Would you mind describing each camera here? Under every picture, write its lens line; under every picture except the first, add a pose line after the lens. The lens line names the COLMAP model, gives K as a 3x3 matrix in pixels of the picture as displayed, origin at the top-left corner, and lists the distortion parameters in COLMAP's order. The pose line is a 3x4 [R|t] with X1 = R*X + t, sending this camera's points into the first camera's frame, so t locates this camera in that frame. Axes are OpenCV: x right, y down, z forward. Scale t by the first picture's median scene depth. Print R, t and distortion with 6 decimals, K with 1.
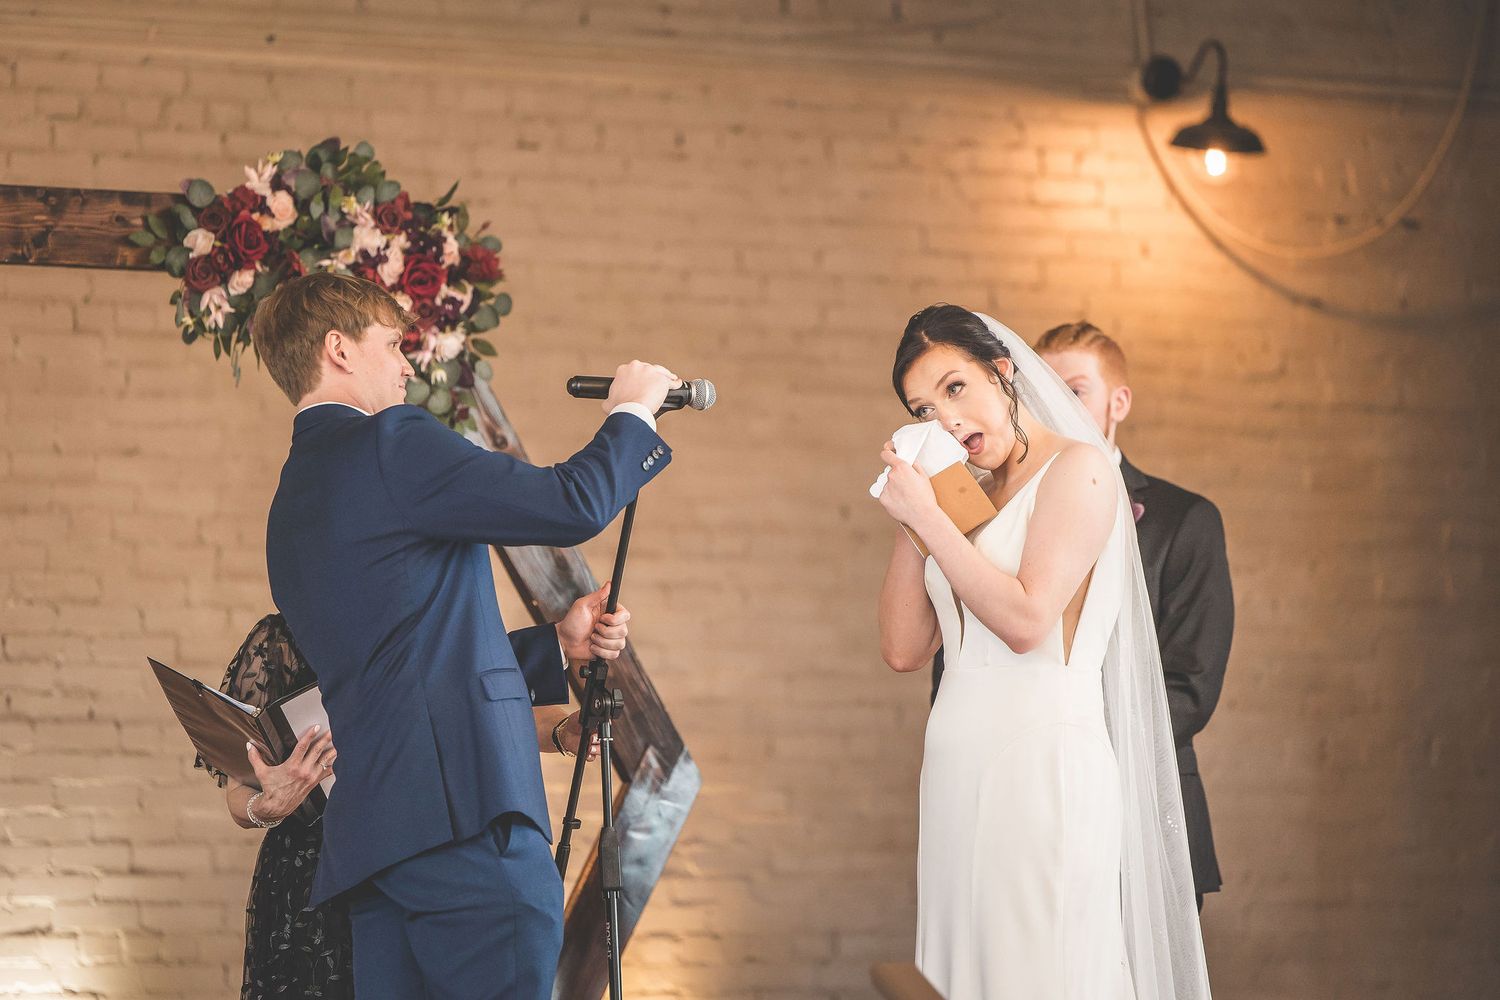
lens RADIAL K [[8031.8, 0, 750.0], [0, 8031.8, 500.0], [0, 0, 1]] dist [-0.202625, 15.354440]
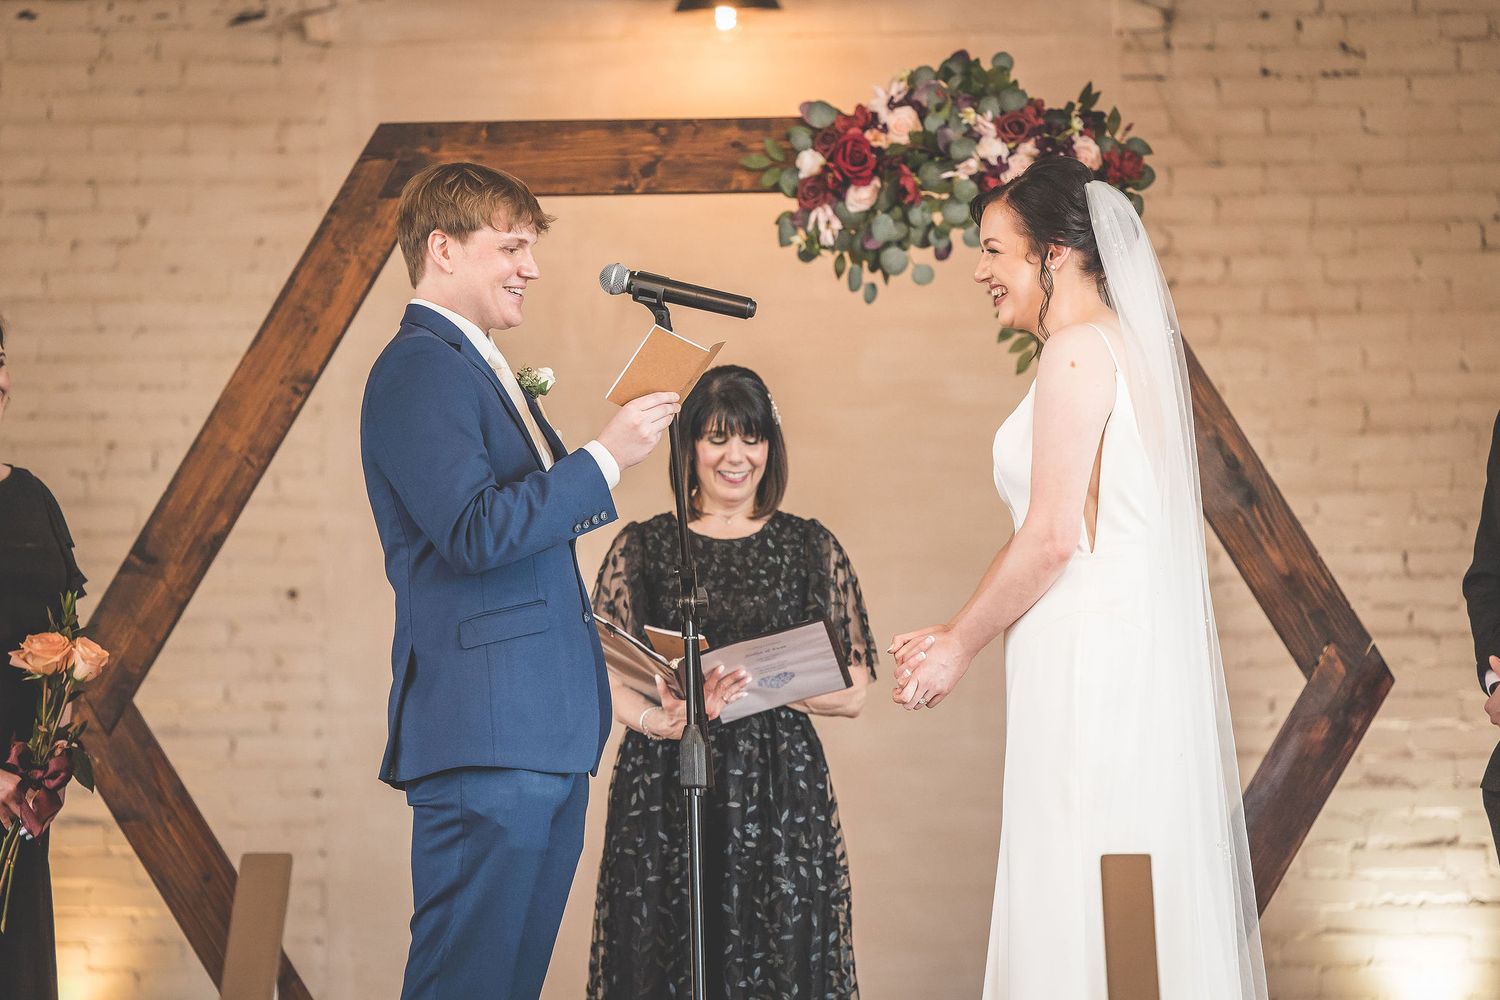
lens RADIAL K [[7626.6, 0, 753.1], [0, 7626.6, 584.0], [0, 0, 1]] dist [-0.210890, 4.103848]
pose [[0.838353, -0.031069, -0.544242, 0.442983], [0.039253, 0.999223, 0.003423, 0.017533], [0.543713, -0.024233, 0.838921, 0.178866]]
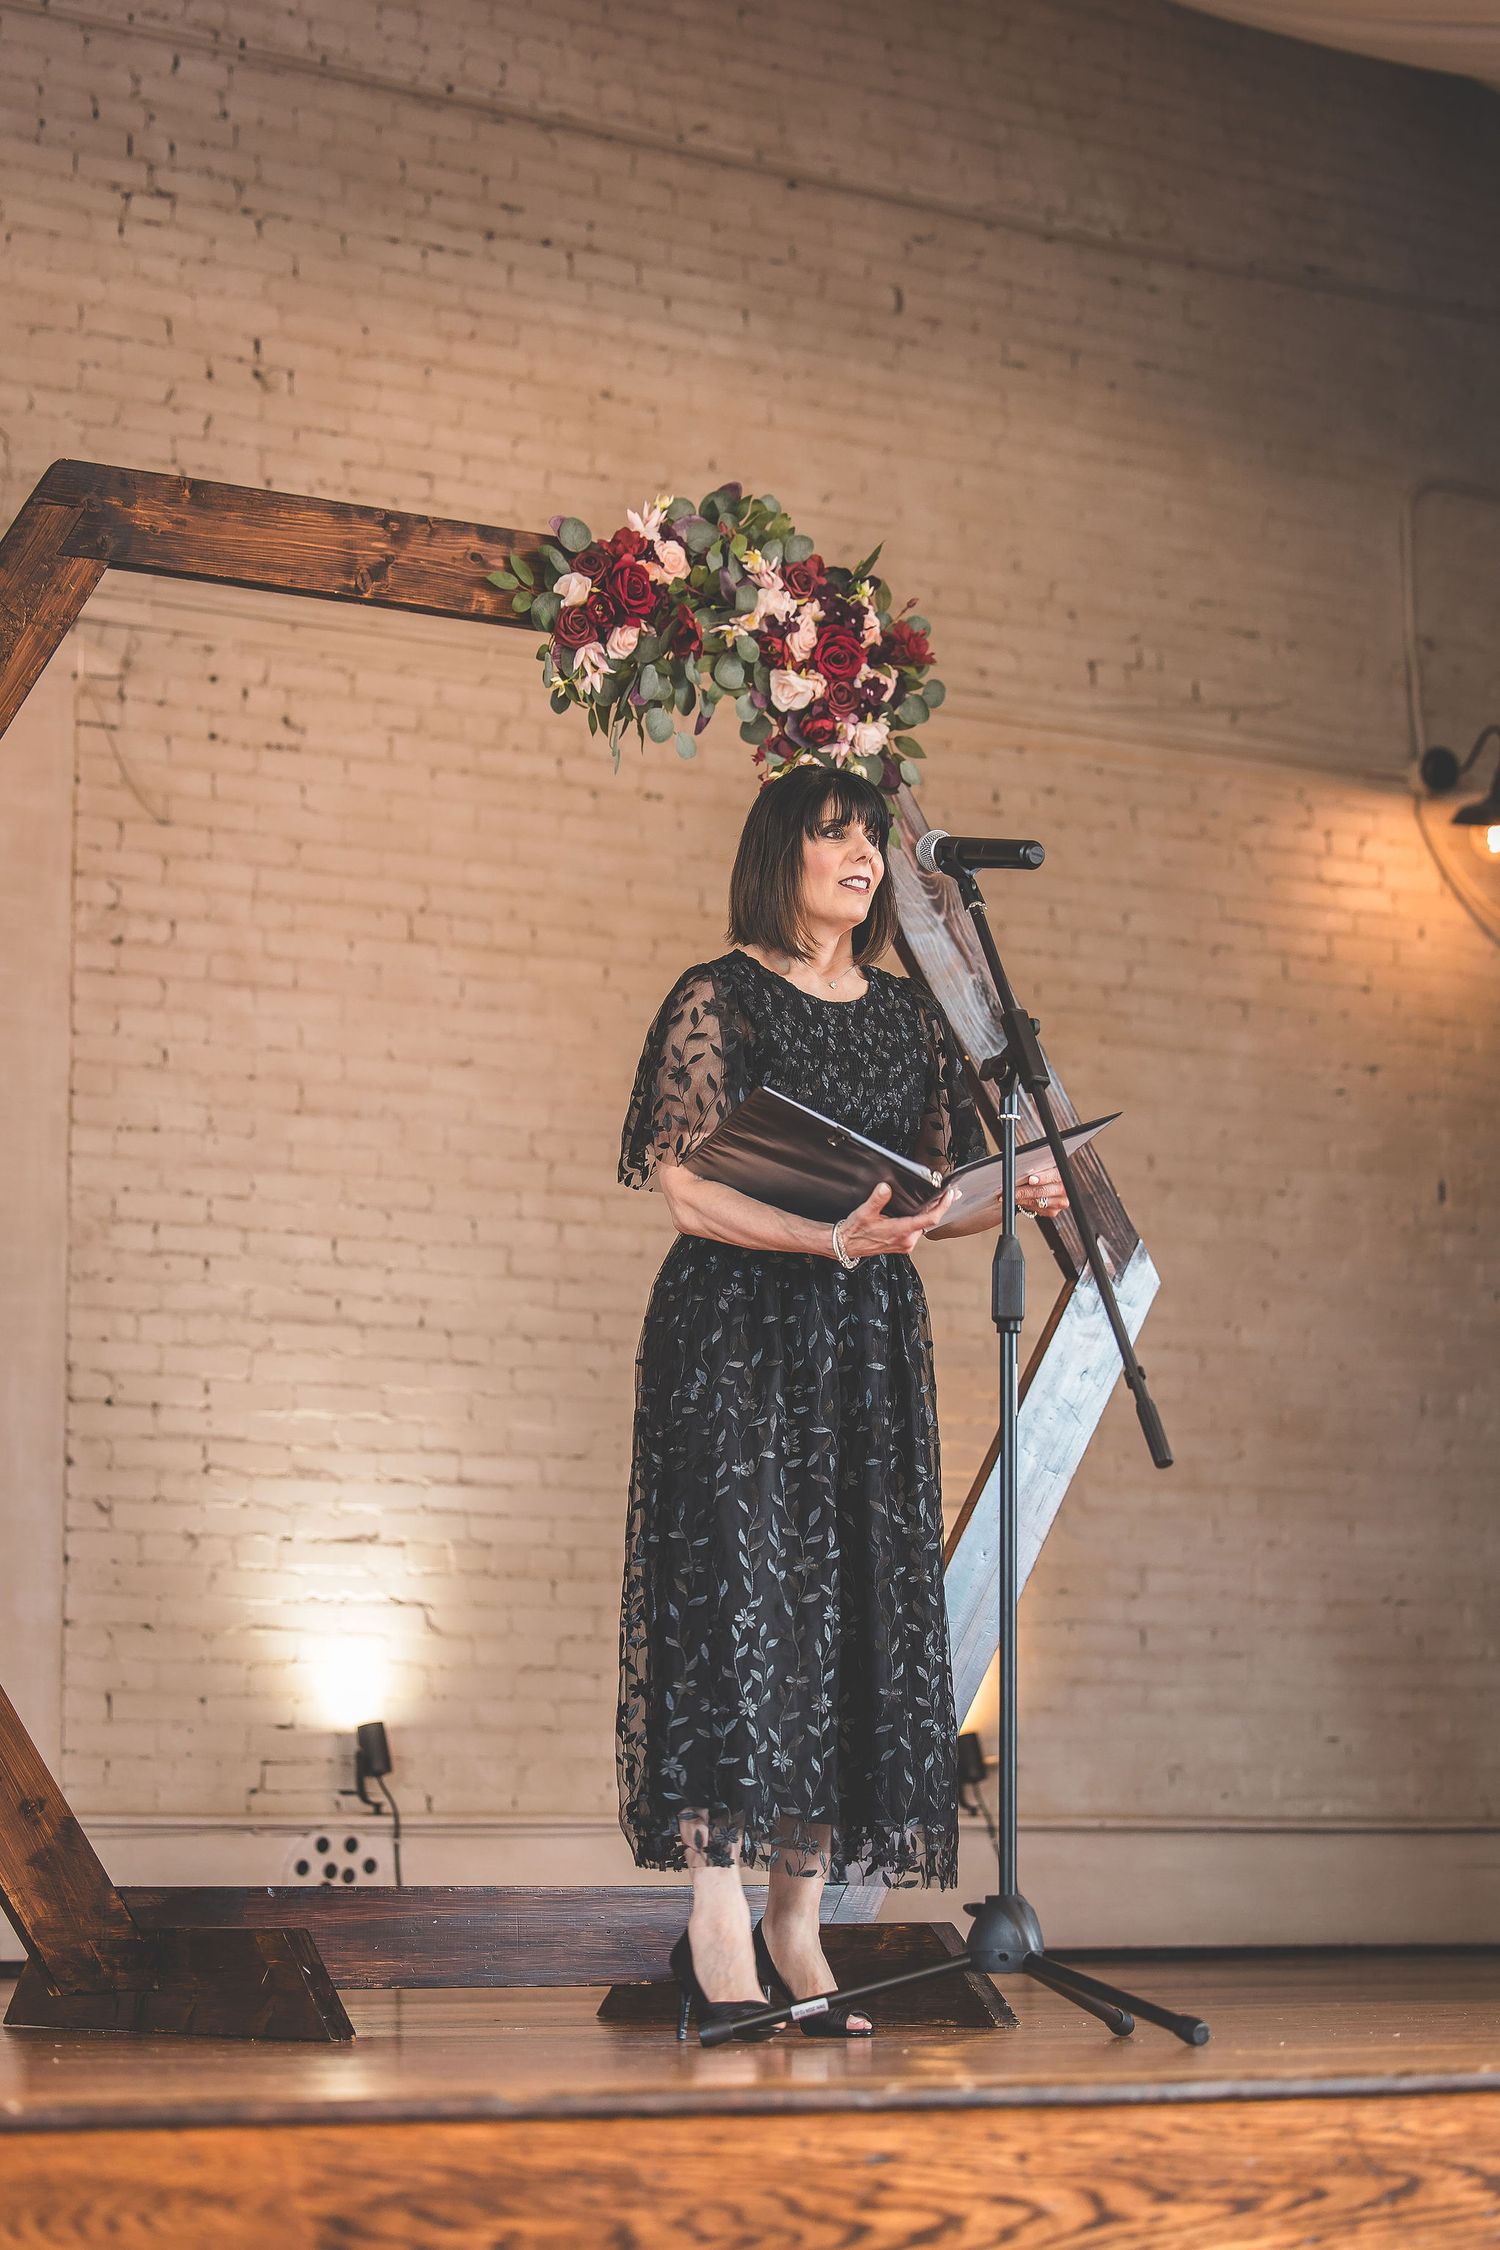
lens RADIAL K [[4654.2, 0, 805.8], [0, 4654.2, 1131.5], [0, 0, 1]] dist [-0.053269, -0.450970]
pose [[0.999965, 0.007127, 0.004274, -0.045865], [-0.006774, 0.996971, -0.077473, 0.058283], [-0.004813, 0.077441, 0.996985, 0.523668]]
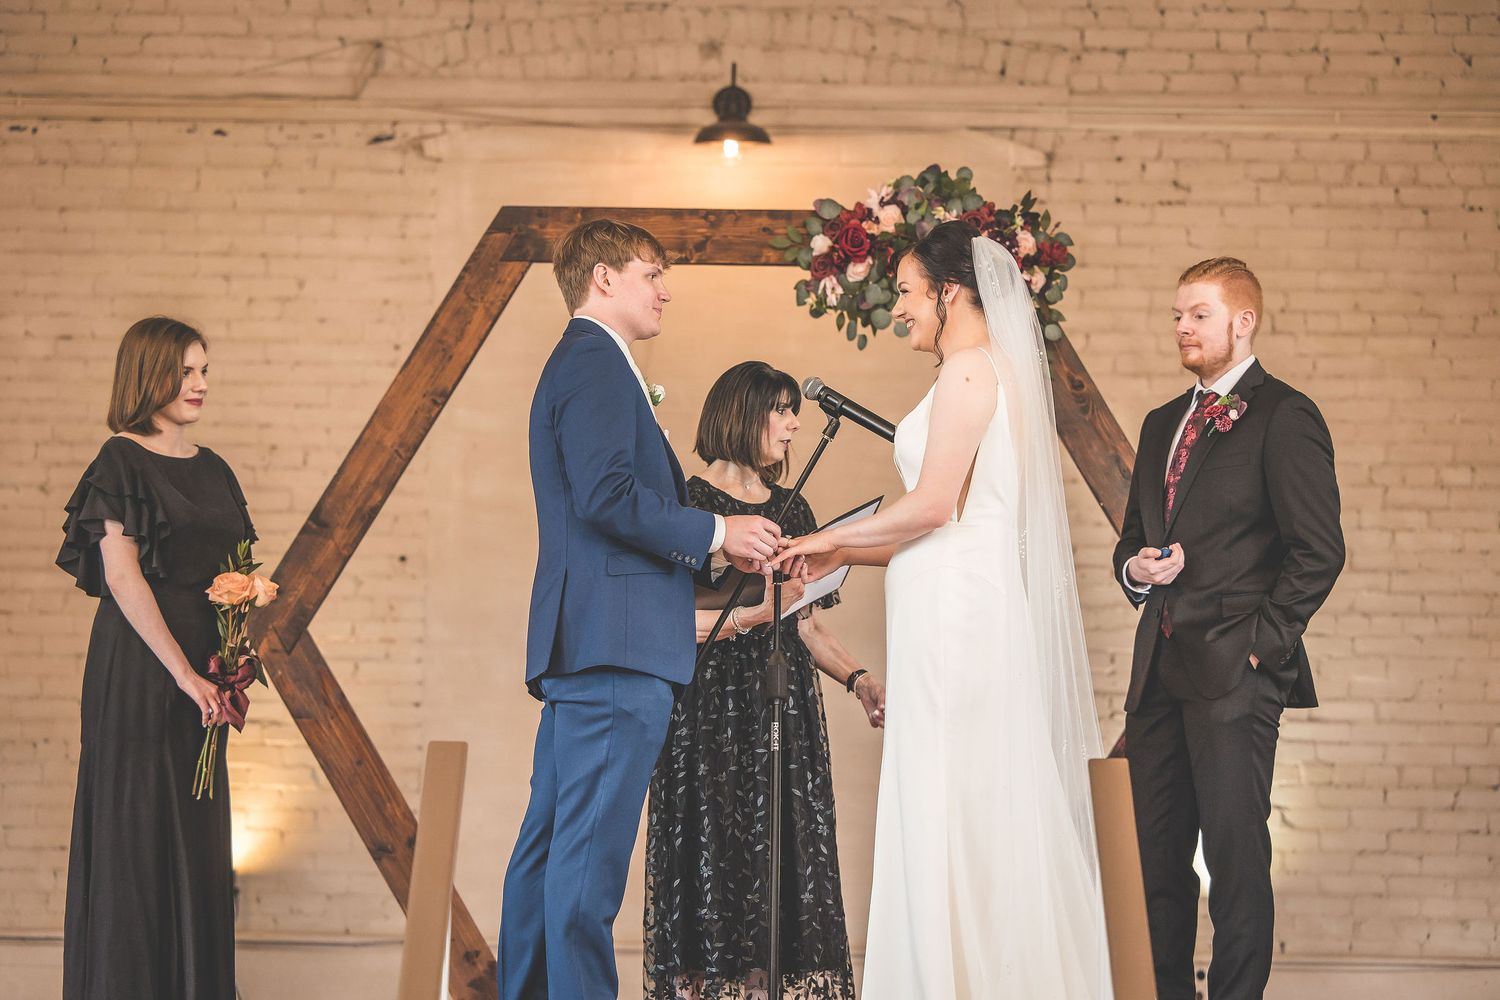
lens RADIAL K [[5115.9, 0, 790.6], [0, 5115.9, 527.1], [0, 0, 1]] dist [-0.112660, 1.223700]
pose [[0.856823, -0.013999, -0.515421, 0.372145], [0.012135, 0.999902, -0.006984, 0.022155], [0.515468, -0.000271, 0.856909, 0.240660]]
